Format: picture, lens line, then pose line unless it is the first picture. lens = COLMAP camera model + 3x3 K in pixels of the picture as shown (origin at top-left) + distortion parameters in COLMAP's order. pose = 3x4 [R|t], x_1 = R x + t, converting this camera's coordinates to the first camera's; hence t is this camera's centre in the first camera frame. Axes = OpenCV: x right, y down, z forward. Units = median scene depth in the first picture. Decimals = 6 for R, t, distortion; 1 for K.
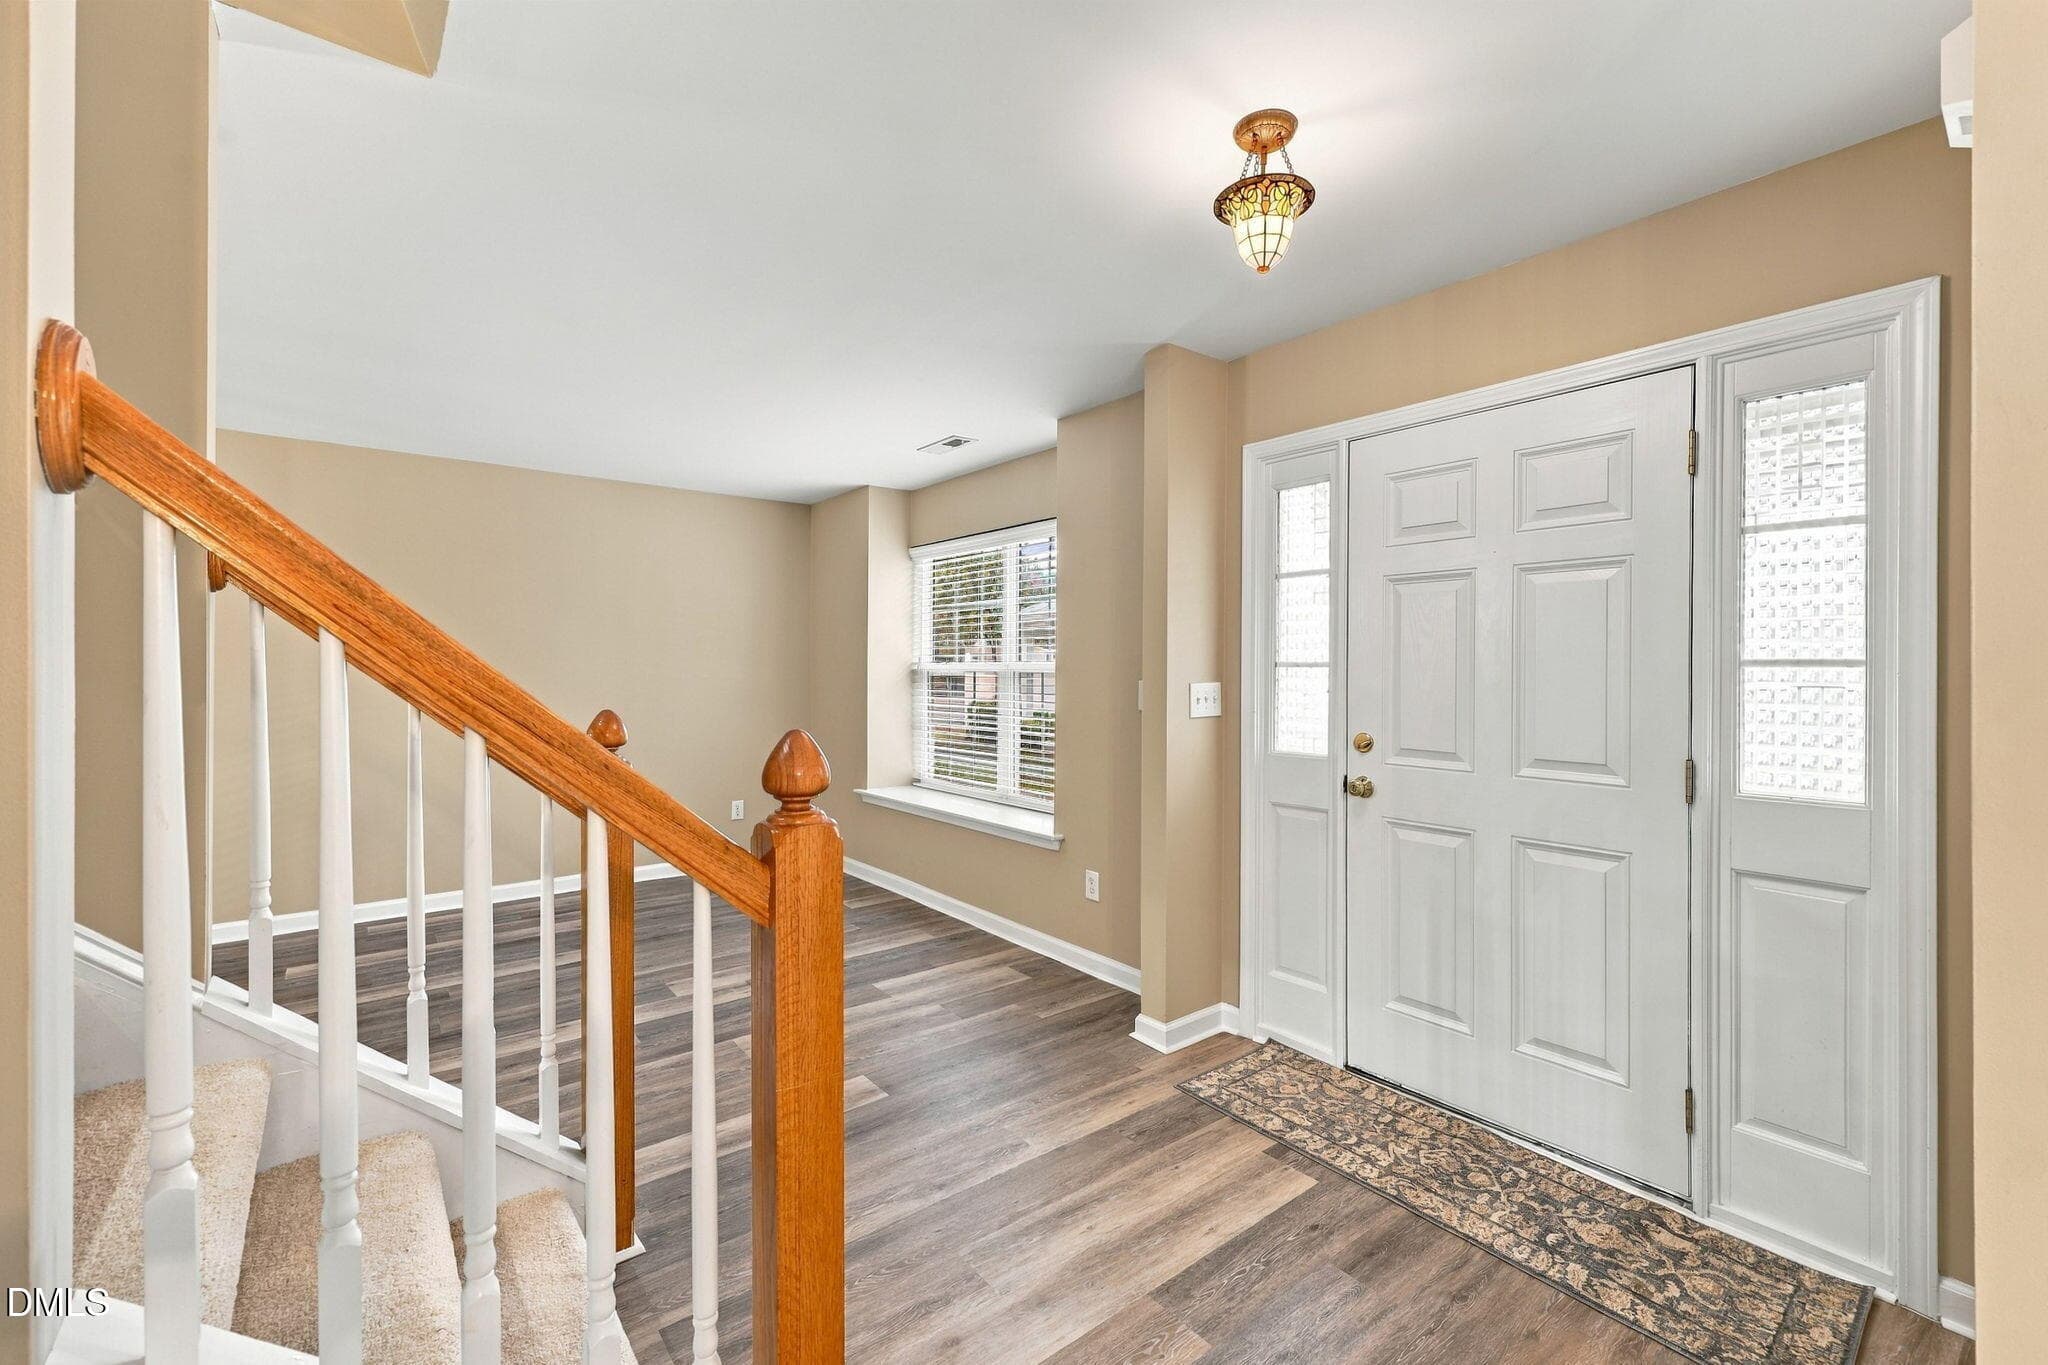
lens RADIAL K [[848.4, 0, 1021.8], [0, 848.4, 669.3], [0, 0, 1]] dist [0.000586, 0.000069]
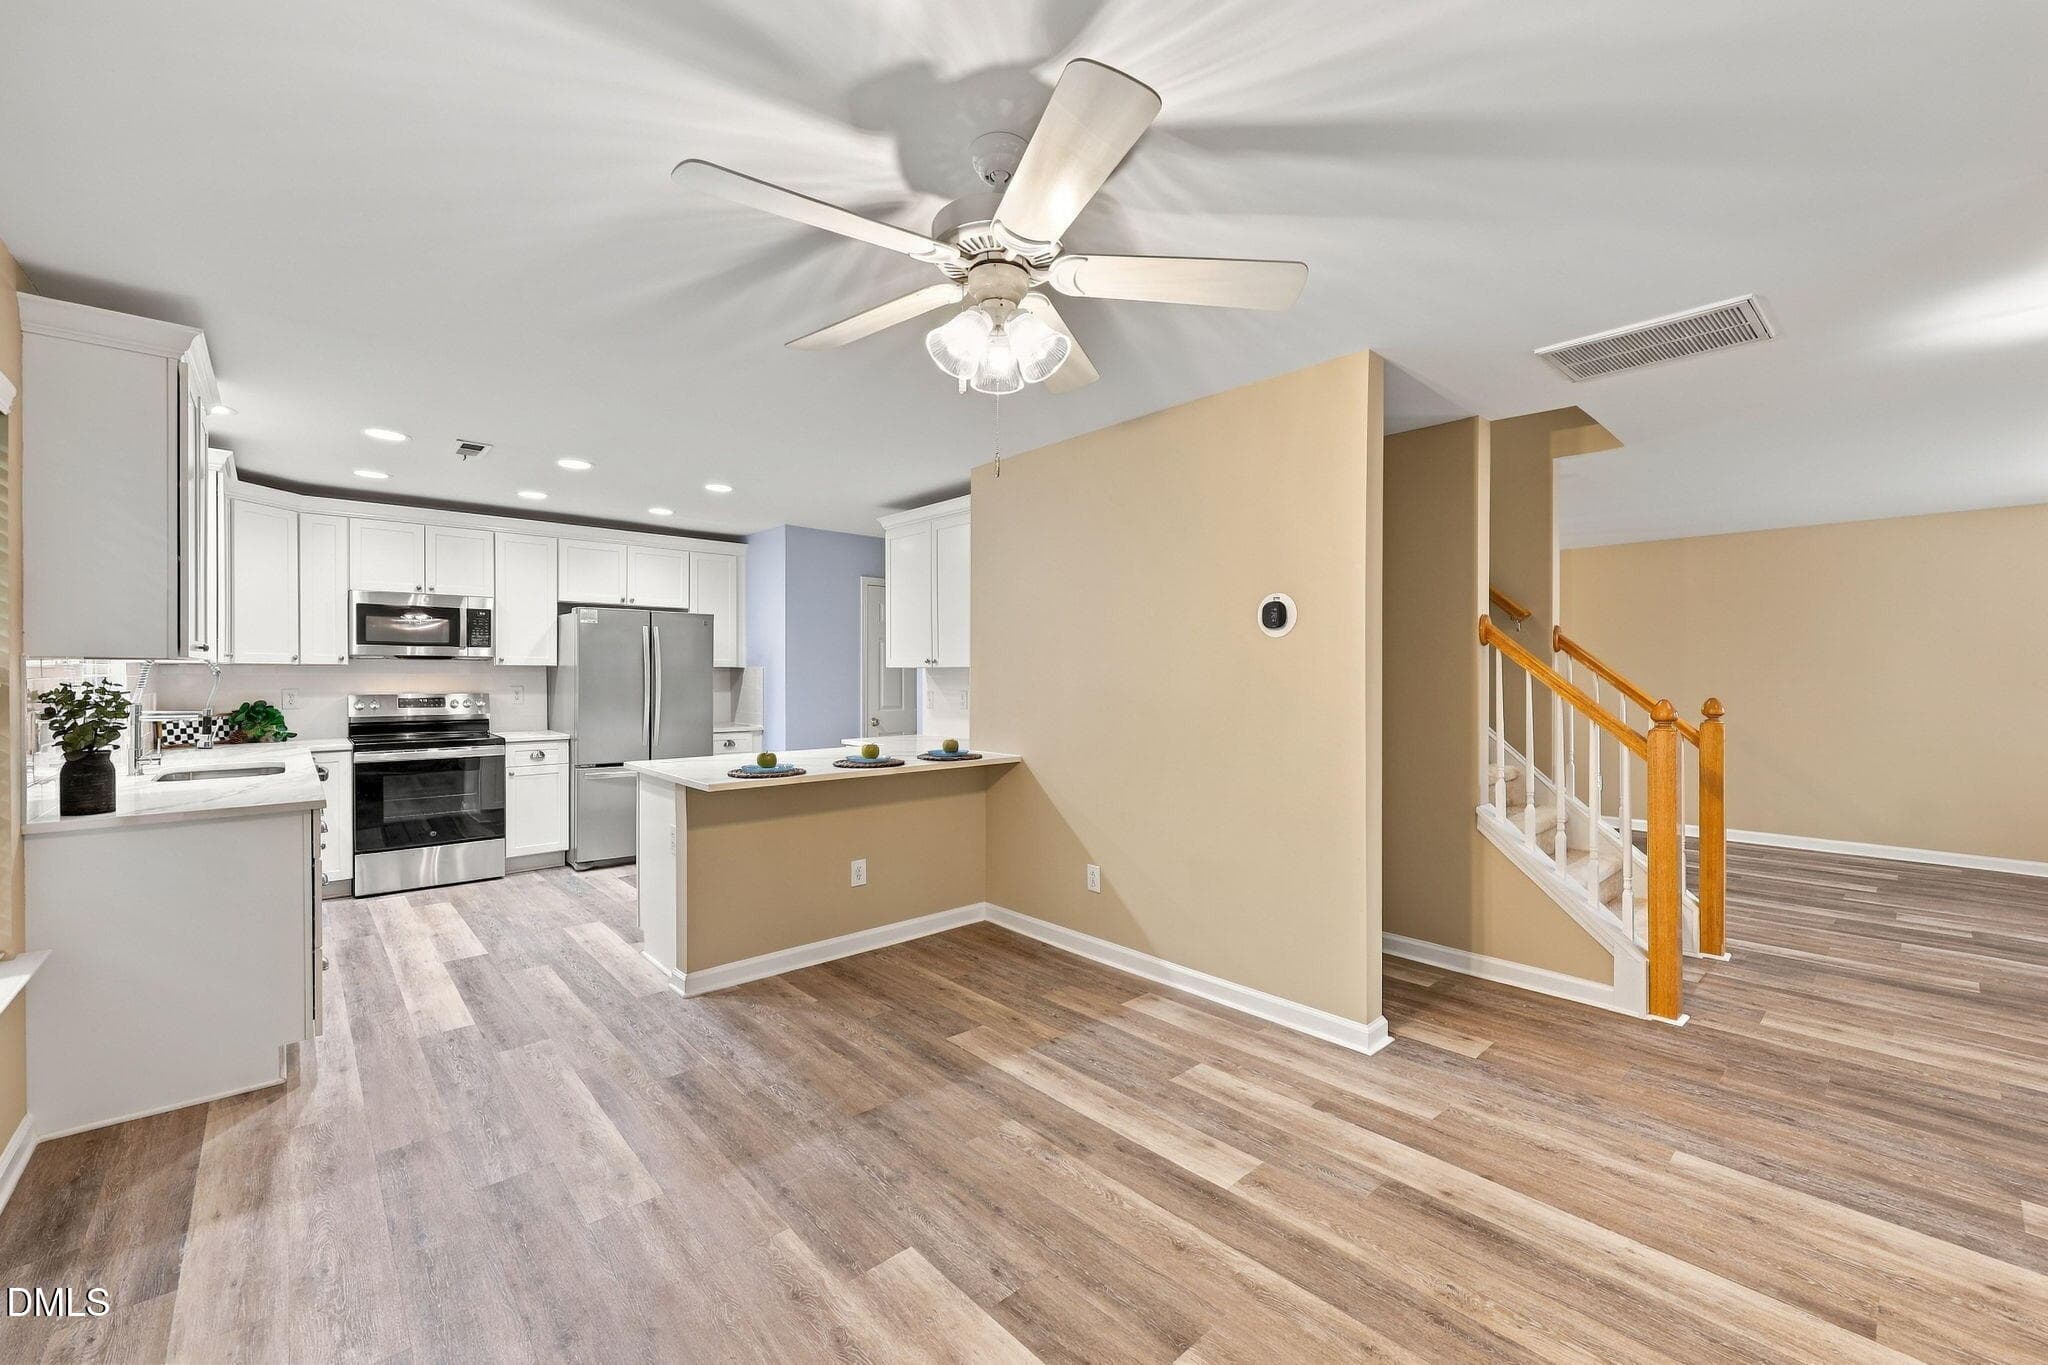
lens RADIAL K [[822.3, 0, 1041.9], [0, 822.3, 678.3], [0, 0, 1]] dist [-0.001815, -0.000076]
pose [[0.069748, 0.001082, -0.997564, 1.071310], [-0.000858, 0.999999, 0.001024, 0.002350], [0.997564, 0.000784, 0.069749, -0.595121]]
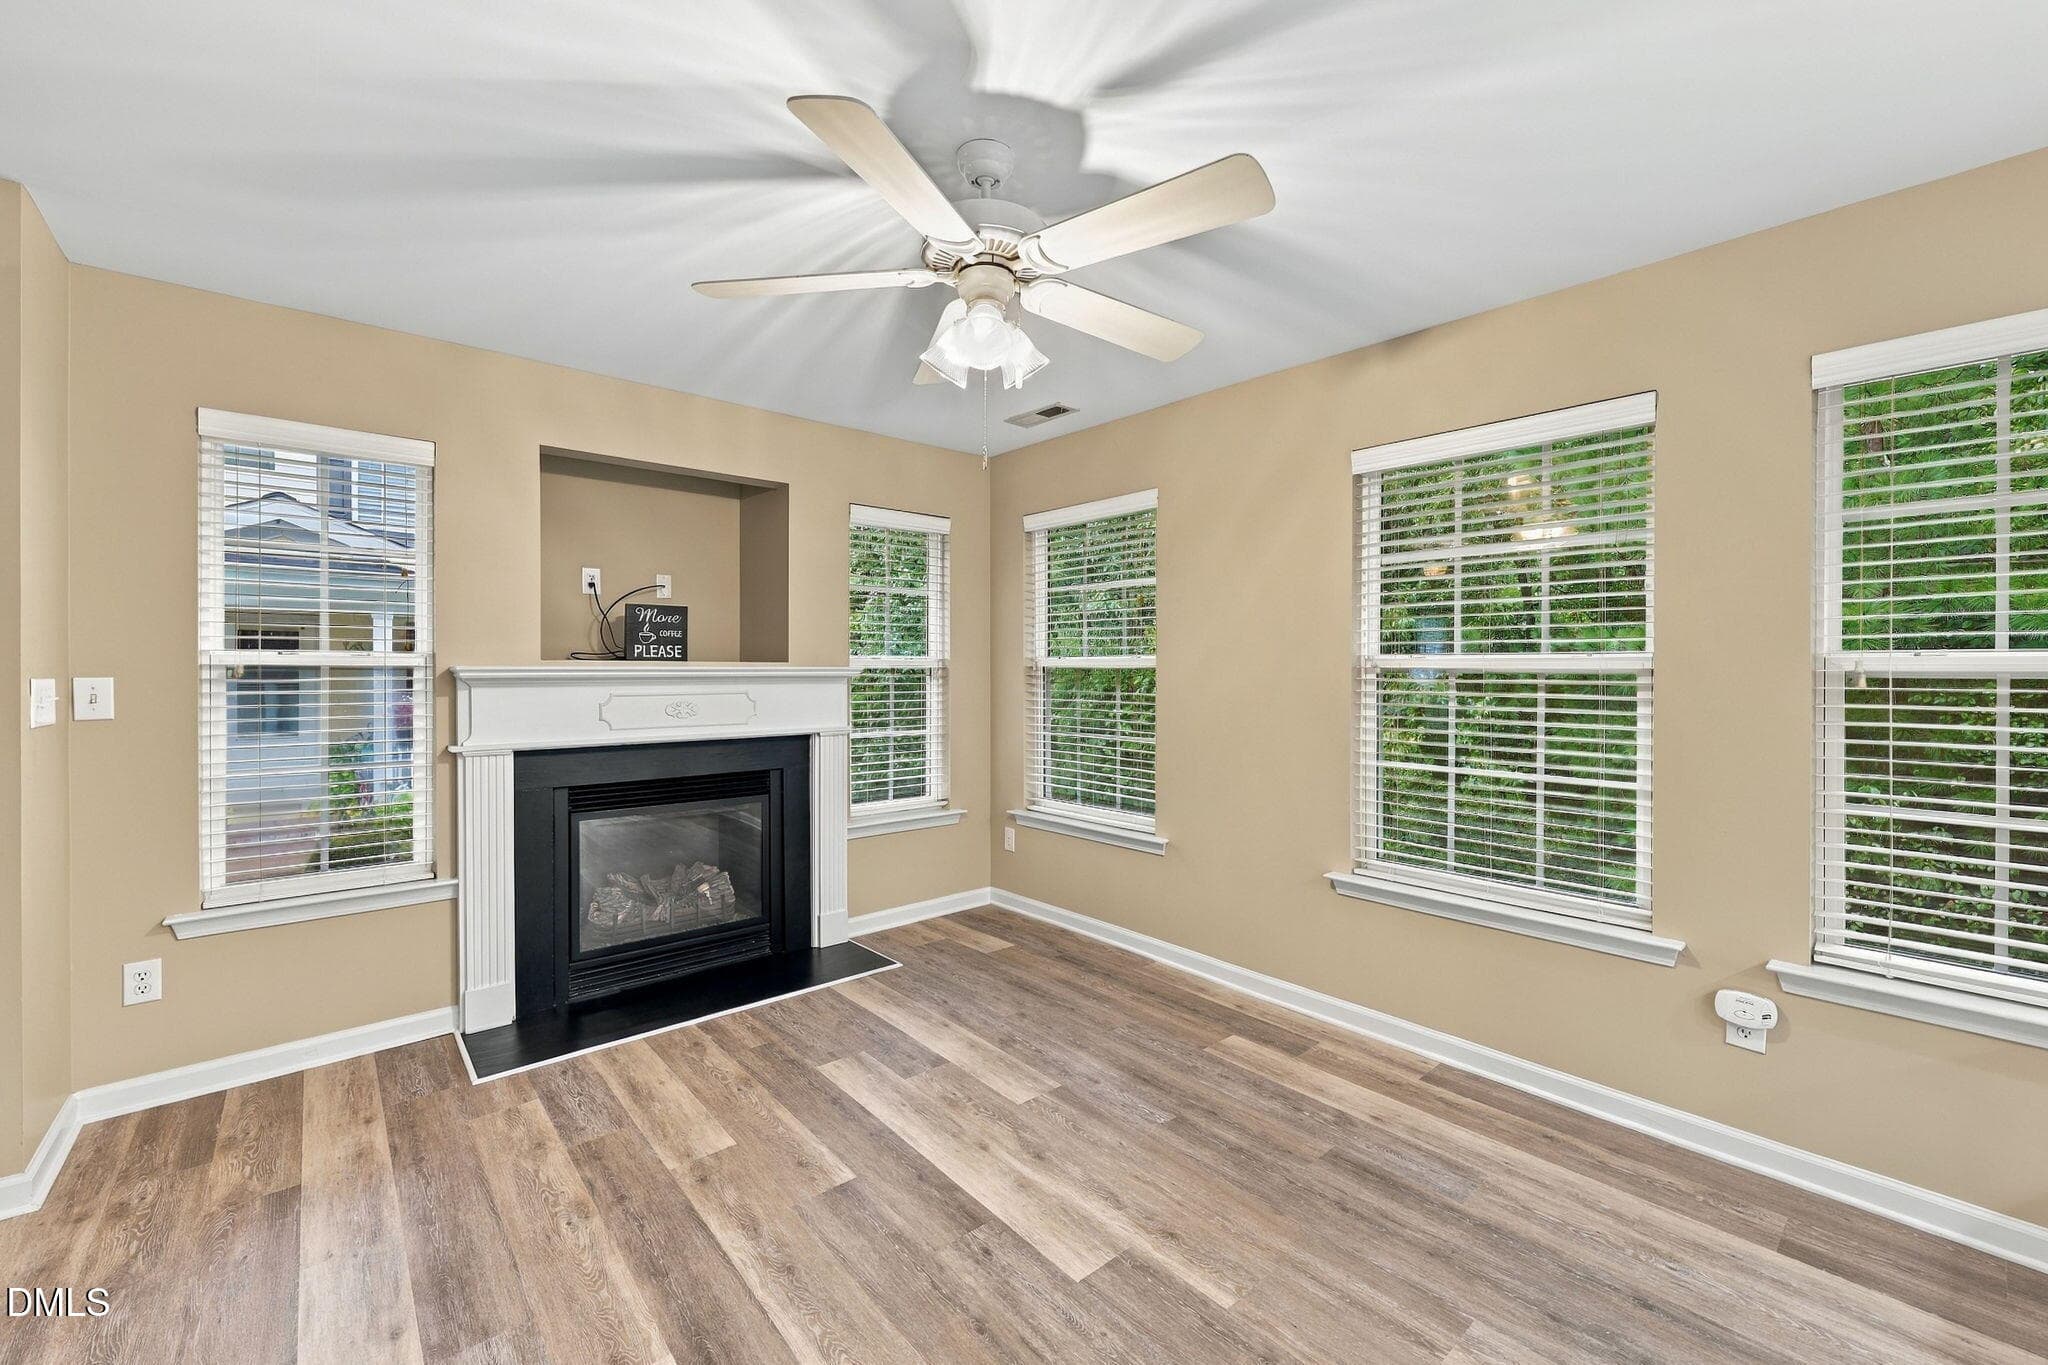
lens RADIAL K [[822.3, 0, 1041.9], [0, 822.3, 678.3], [0, 0, 1]] dist [-0.001815, -0.000076]
pose [[-0.058937, -0.008945, 0.998222, -0.385602], [-0.000827, 0.999960, 0.008912, 0.009575], [-0.998261, -0.000300, -0.058942, -0.590414]]
